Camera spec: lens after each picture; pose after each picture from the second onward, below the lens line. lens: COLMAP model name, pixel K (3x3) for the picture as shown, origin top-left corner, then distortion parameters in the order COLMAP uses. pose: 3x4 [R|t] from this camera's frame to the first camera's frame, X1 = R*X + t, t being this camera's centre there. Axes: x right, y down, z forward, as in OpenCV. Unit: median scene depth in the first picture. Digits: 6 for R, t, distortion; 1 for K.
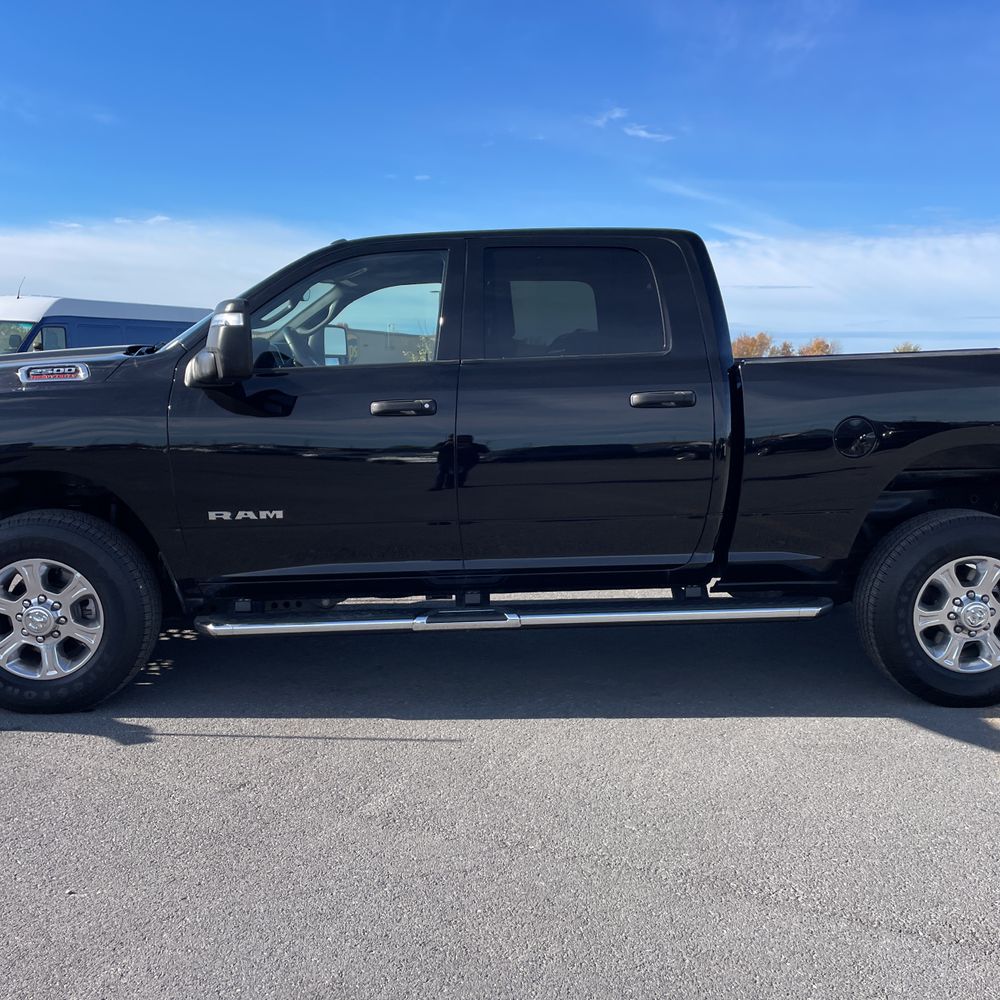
lens RADIAL K [[1014.5, 0, 488.9], [0, 1014.5, 495.7], [0, 0, 1]] dist [0.093790, -0.118308]
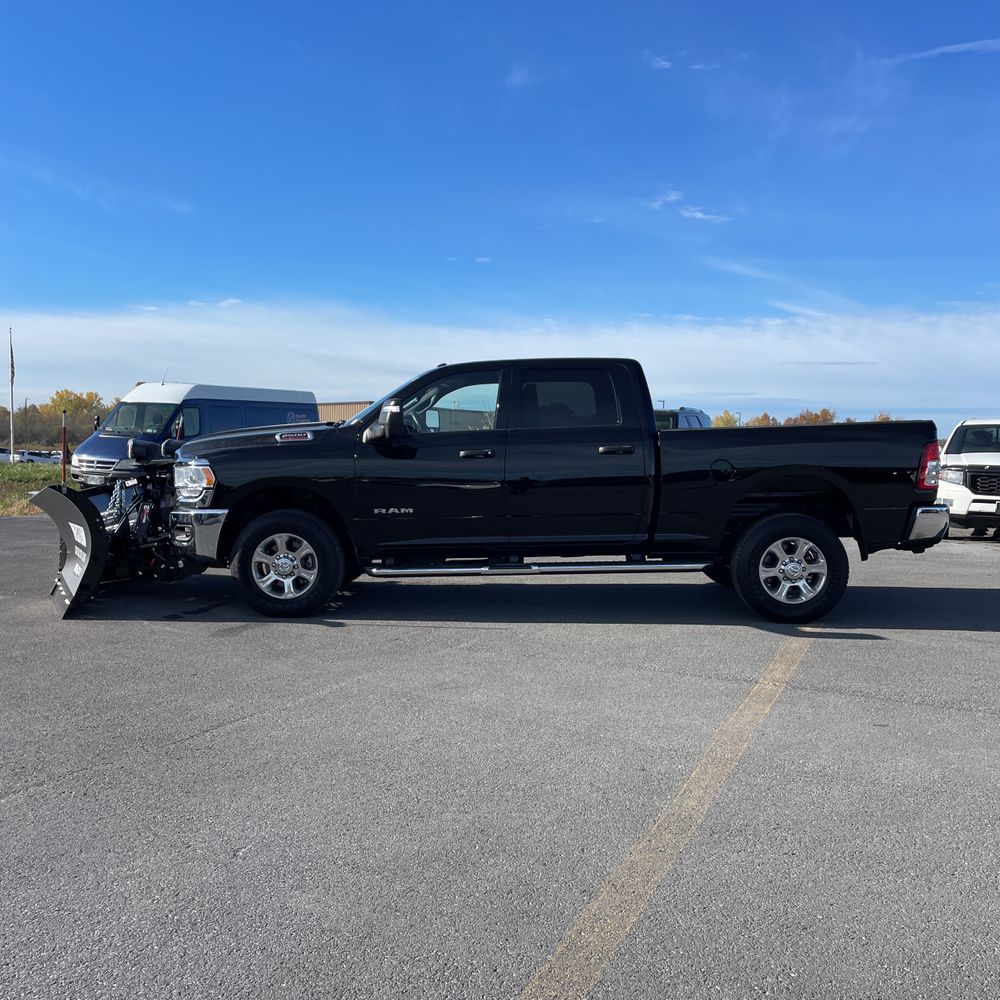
lens RADIAL K [[1014.6, 0, 504.8], [0, 1014.6, 534.4], [0, 0, 1]] dist [0.107616, -0.000204]
pose [[0.999148, 0.003916, -0.041091, 0.043591], [-0.005423, 0.999314, -0.036633, 0.127436], [0.040919, 0.036824, 0.998484, -0.847738]]
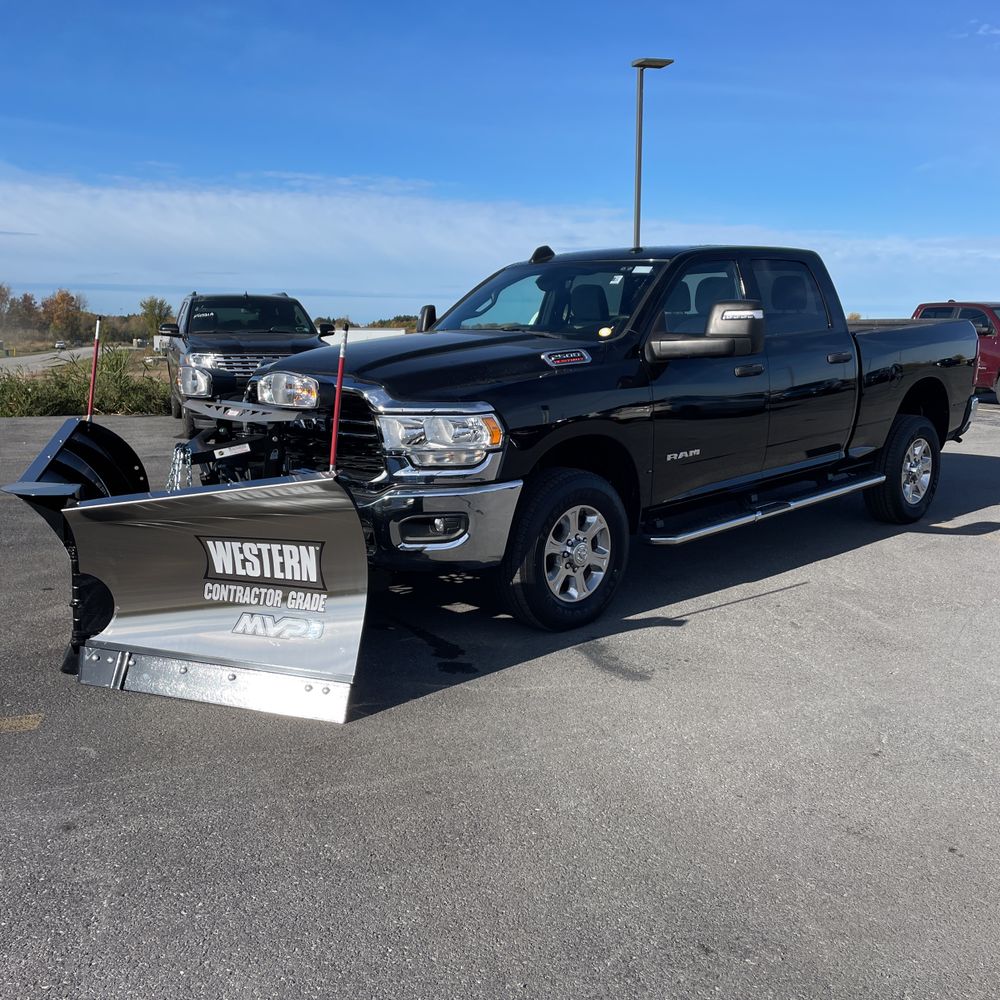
lens RADIAL K [[1017.3, 0, 501.4], [0, 1017.3, 513.9], [0, 0, 1]] dist [0.078829, -0.101556]
pose [[0.747489, -0.138273, 0.649723, -1.303420], [0.097577, 0.990341, 0.098503, -0.060448], [-0.657068, -0.010232, 0.753762, 0.115290]]
